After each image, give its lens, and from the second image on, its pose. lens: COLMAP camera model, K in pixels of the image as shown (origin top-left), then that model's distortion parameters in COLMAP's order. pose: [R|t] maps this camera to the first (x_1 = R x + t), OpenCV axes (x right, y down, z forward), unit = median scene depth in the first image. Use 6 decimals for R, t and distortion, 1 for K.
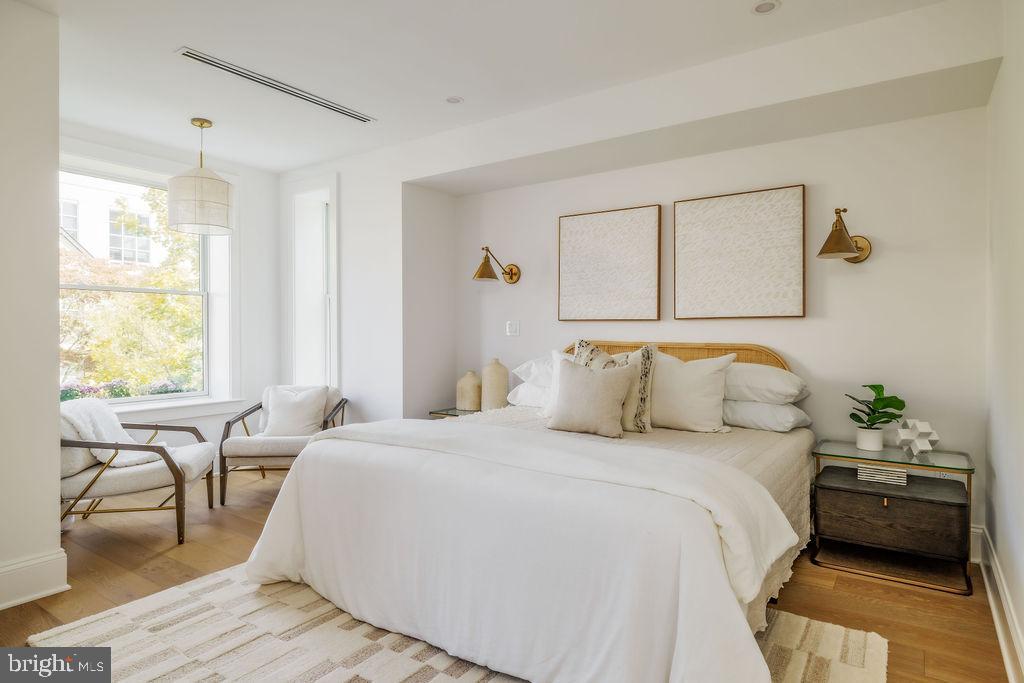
lens RADIAL K [[581.8, 0, 507.5], [0, 581.8, 337.2], [0, 0, 1]] dist [-0.002703, 0.000371]
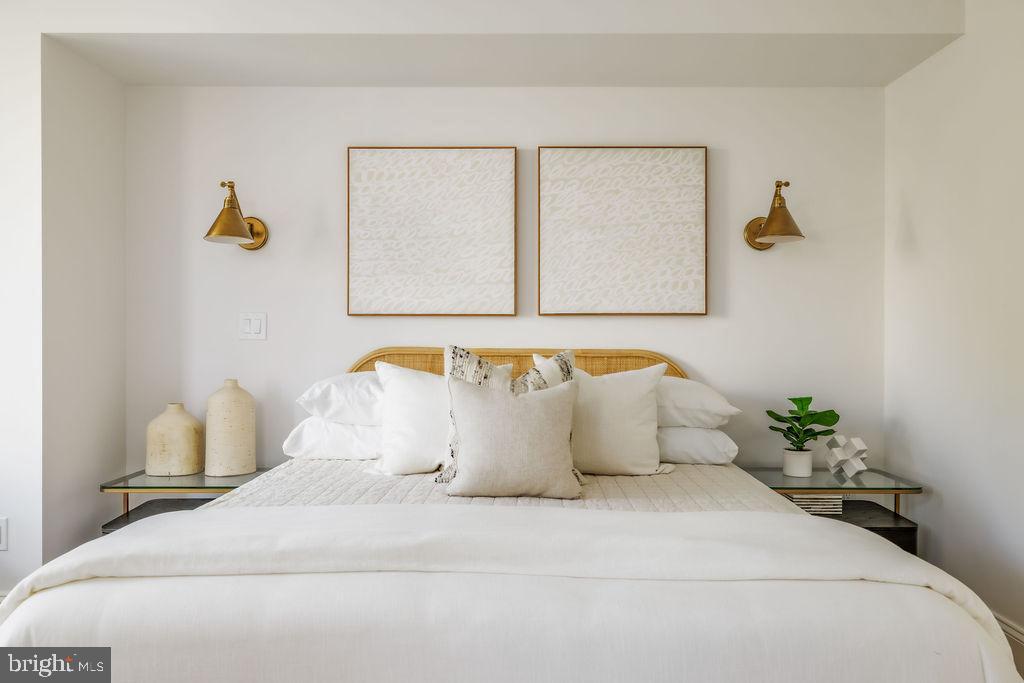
lens RADIAL K [[780.4, 0, 513.1], [0, 780.4, 340.4], [0, 0, 1]] dist [0.001388, 0.013519]
pose [[0.820254, -0.004622, 0.571981, -0.295079], [0.003706, 0.999989, 0.002767, -0.003708], [-0.571987, -0.000150, 0.820263, 0.269805]]
